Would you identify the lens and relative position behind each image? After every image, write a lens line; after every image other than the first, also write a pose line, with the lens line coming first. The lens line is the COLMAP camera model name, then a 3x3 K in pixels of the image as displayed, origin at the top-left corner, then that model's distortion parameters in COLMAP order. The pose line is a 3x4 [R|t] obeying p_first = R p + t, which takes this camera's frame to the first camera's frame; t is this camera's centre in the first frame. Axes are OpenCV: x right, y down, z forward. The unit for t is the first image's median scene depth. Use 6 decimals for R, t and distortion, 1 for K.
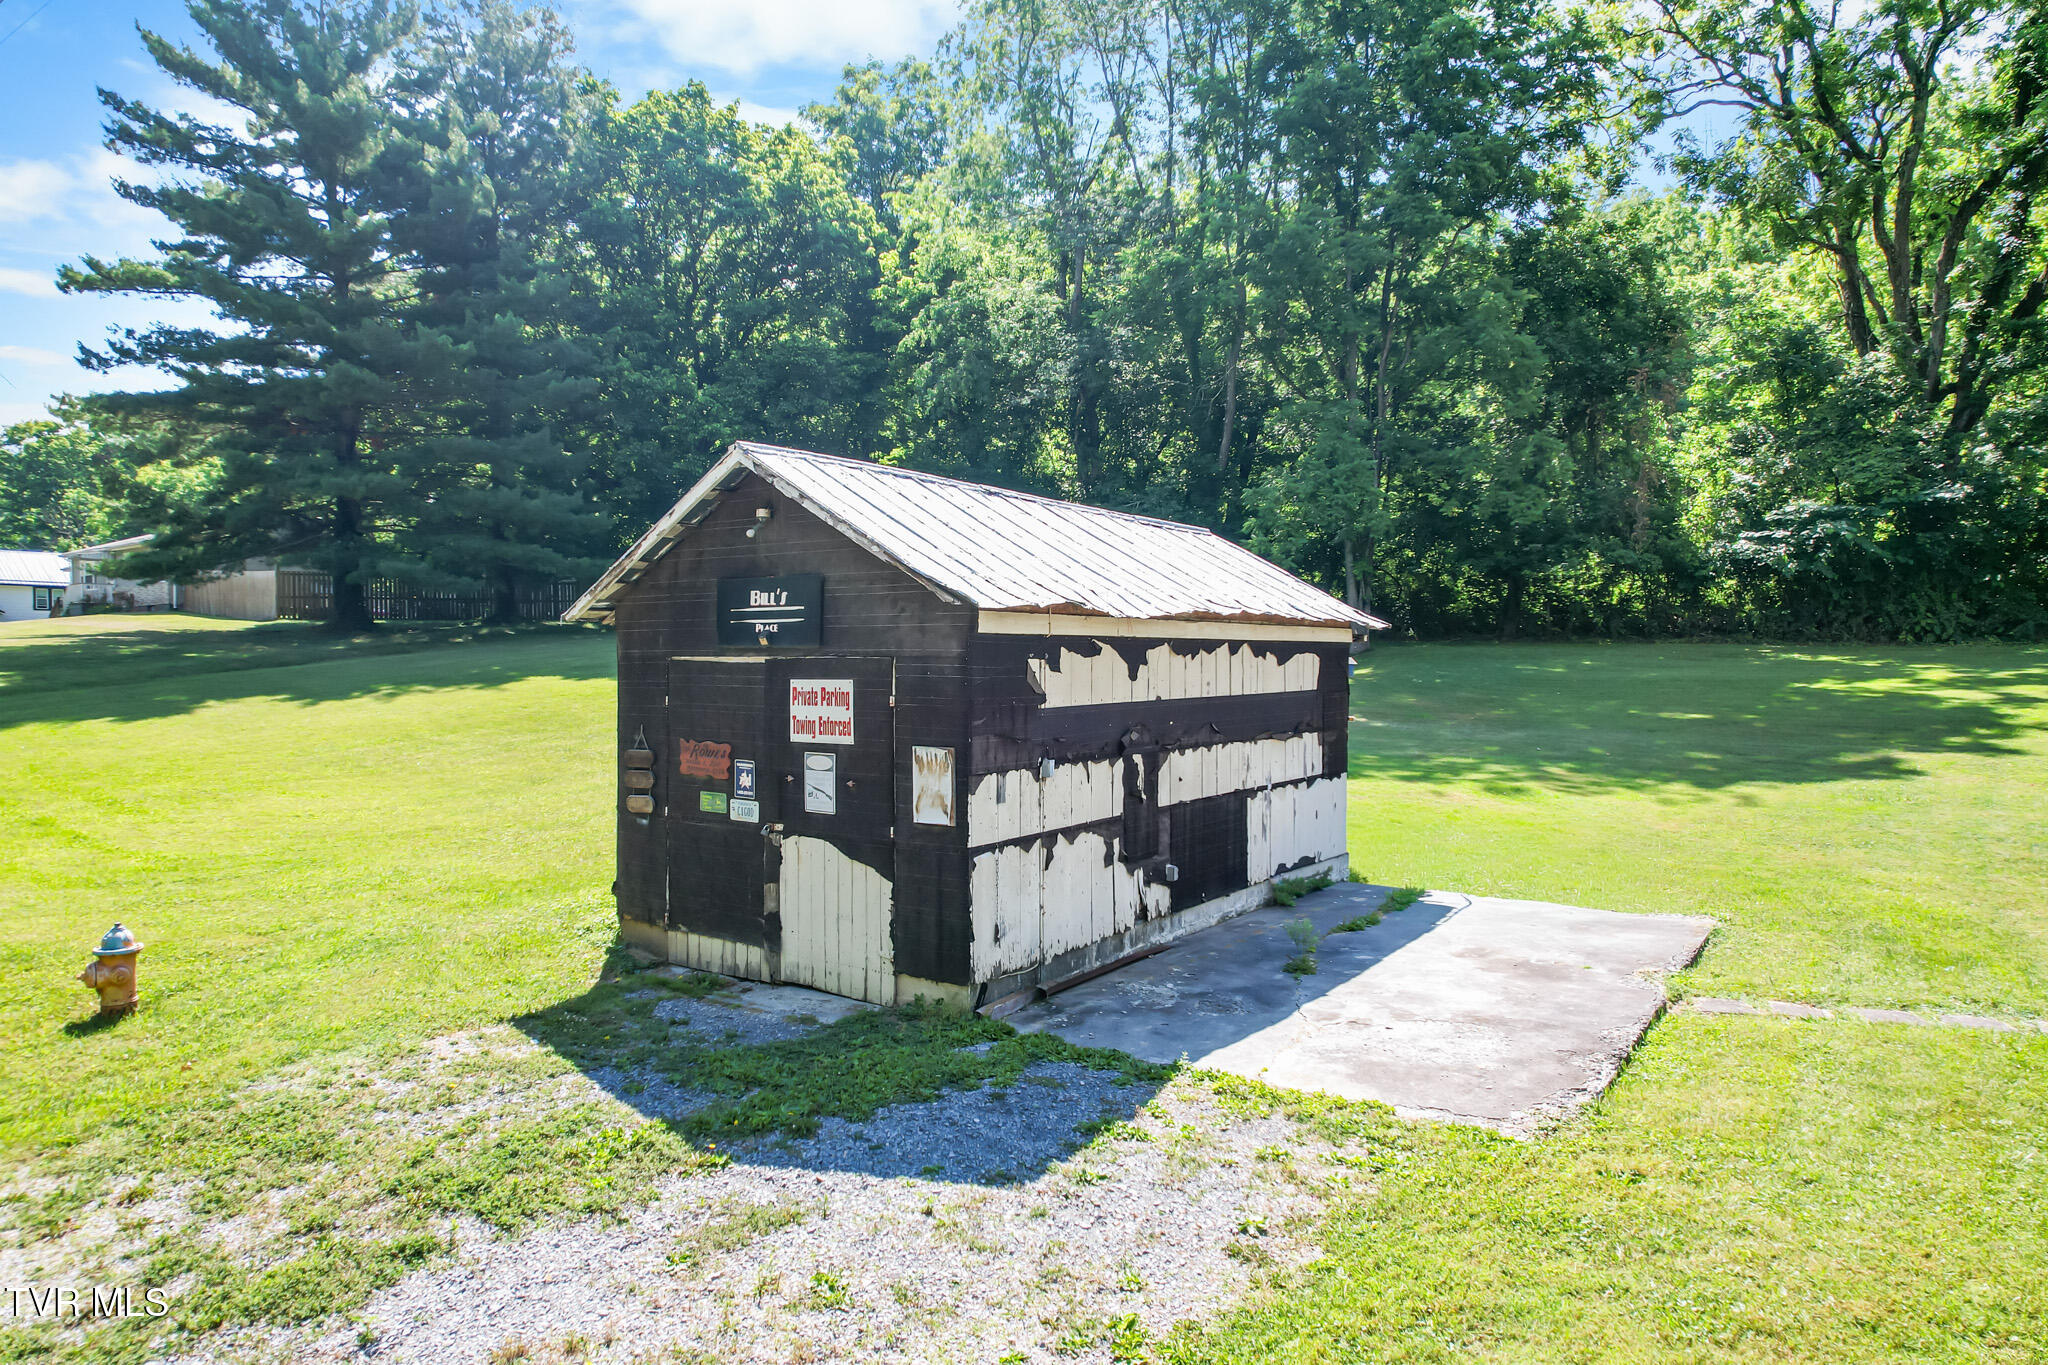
lens RADIAL K [[1315.6, 0, 1036.3], [0, 1315.6, 685.7], [0, 0, 1]] dist [-0.079945, 0.068155]
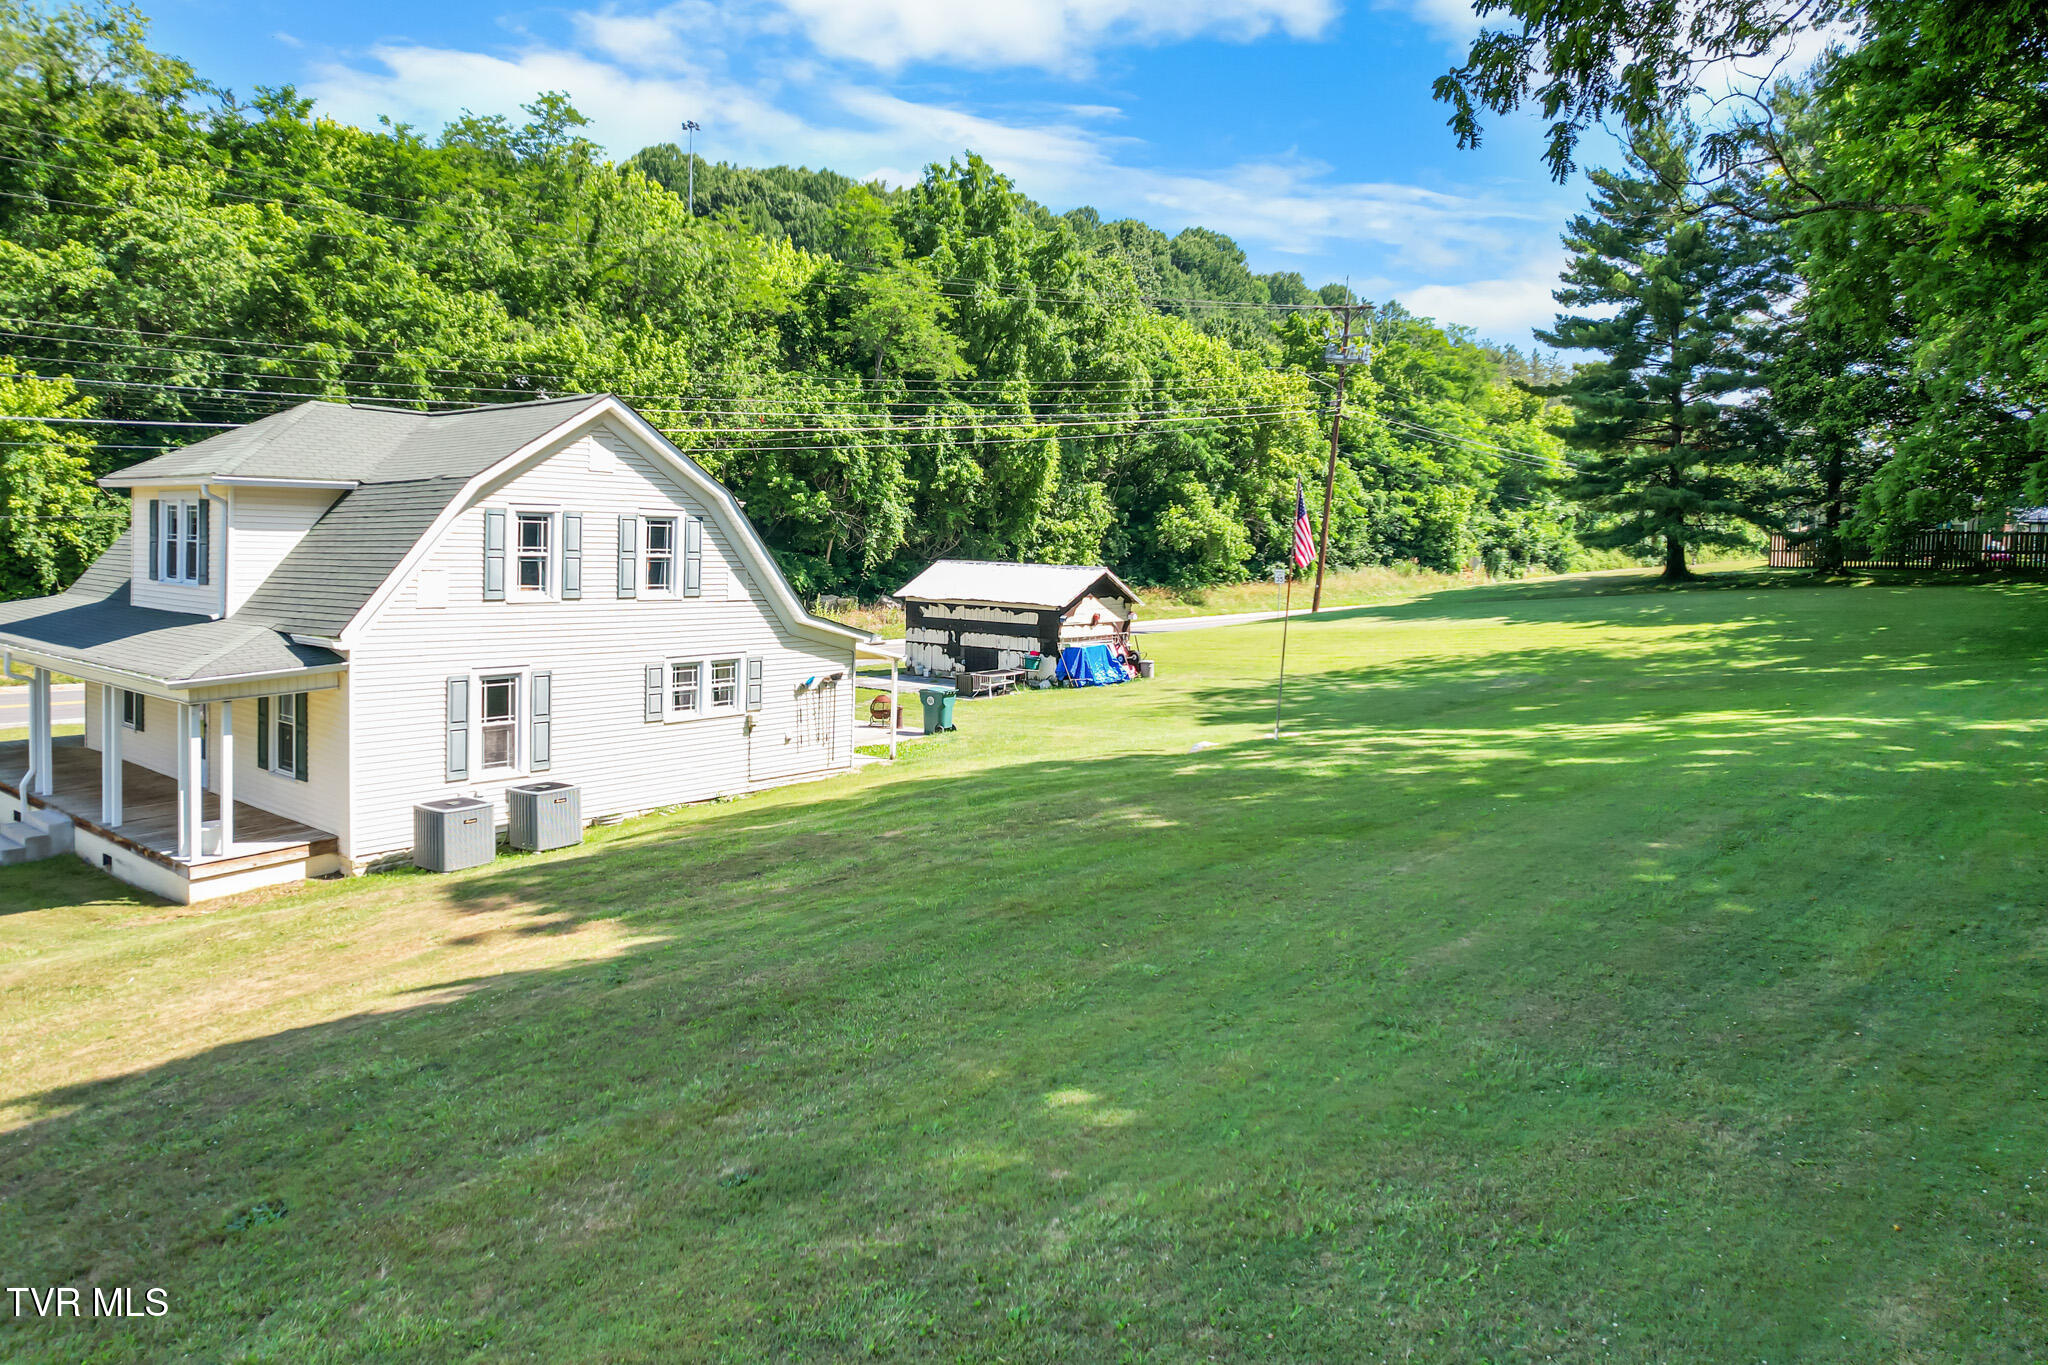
lens RADIAL K [[1347.9, 0, 1014.5], [0, 1347.9, 645.9], [0, 0, 1]] dist [-0.074106, 0.063908]
pose [[-0.110155, 0.084699, -0.990299, 4.251256], [-0.038432, 0.995254, 0.089398, -0.288763], [0.993171, 0.047907, -0.106377, 1.611509]]
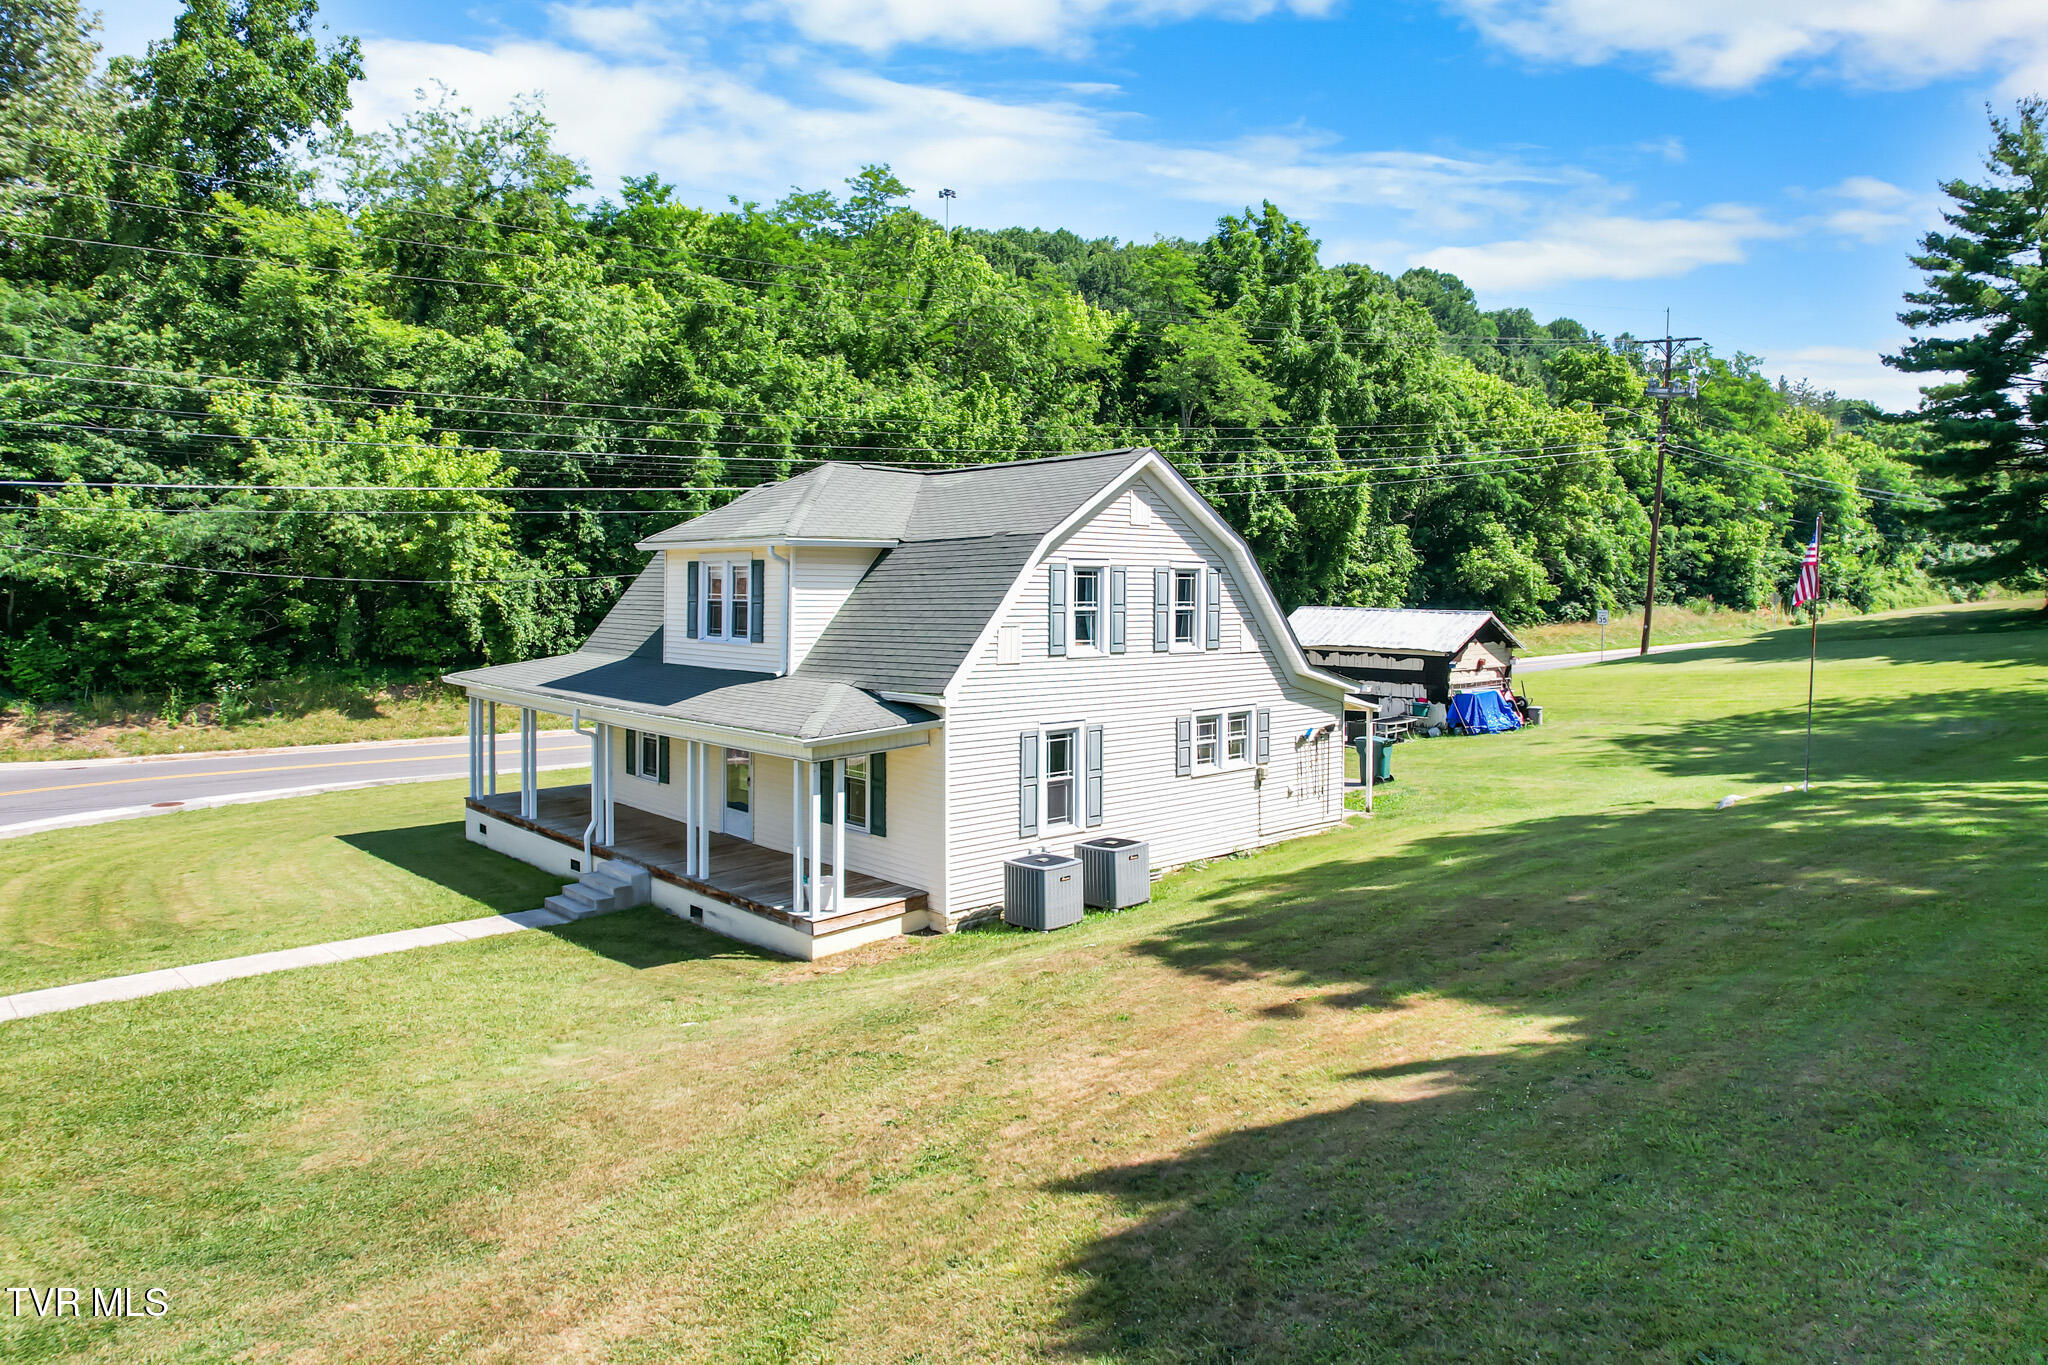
lens RADIAL K [[1321.8, 0, 1022.0], [0, 1321.8, 646.5], [0, 0, 1]] dist [-0.082050, 0.063258]
pose [[-0.254481, 0.055035, -0.965511, 4.272055], [-0.018076, 0.997934, 0.061648, -0.282873], [0.966909, 0.033140, -0.252960, 1.094608]]
